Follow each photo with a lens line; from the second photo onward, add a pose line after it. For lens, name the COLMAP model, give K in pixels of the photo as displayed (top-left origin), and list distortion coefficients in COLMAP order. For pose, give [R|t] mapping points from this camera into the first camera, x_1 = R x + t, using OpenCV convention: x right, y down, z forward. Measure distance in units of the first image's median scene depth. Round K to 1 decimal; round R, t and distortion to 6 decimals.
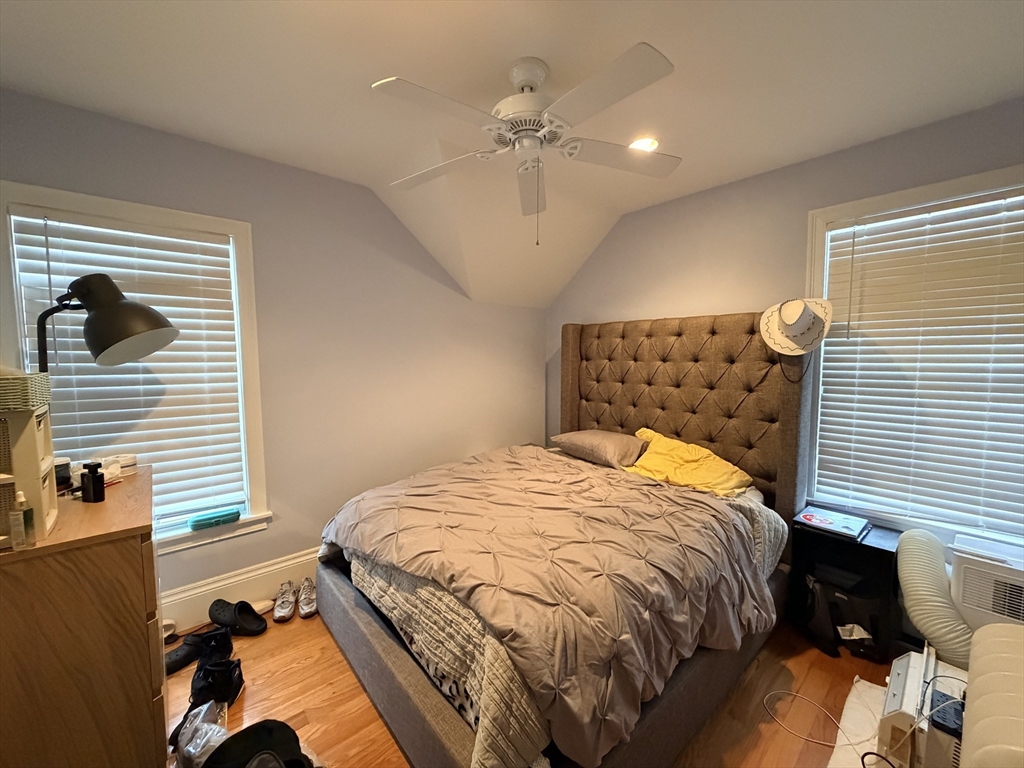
lens RADIAL K [[408.3, 0, 512.3], [0, 408.3, 385.4], [0, 0, 1]] dist [0.001164, 0.000219]
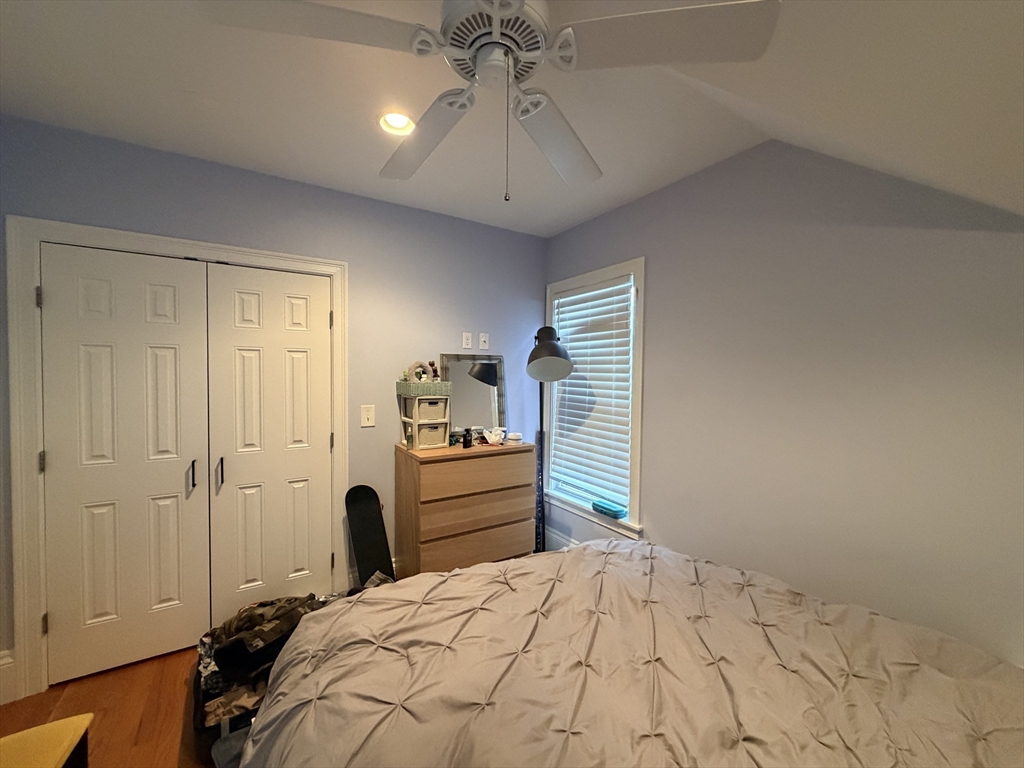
lens RADIAL K [[408.3, 0, 513.7], [0, 408.3, 381.8], [0, 0, 1]] dist [0.001164, 0.000219]
pose [[-0.157882, 0.031288, -0.986962, 0.519369], [-0.074241, 0.996293, 0.043460, -0.087653], [0.984663, 0.080135, -0.154974, 0.885829]]
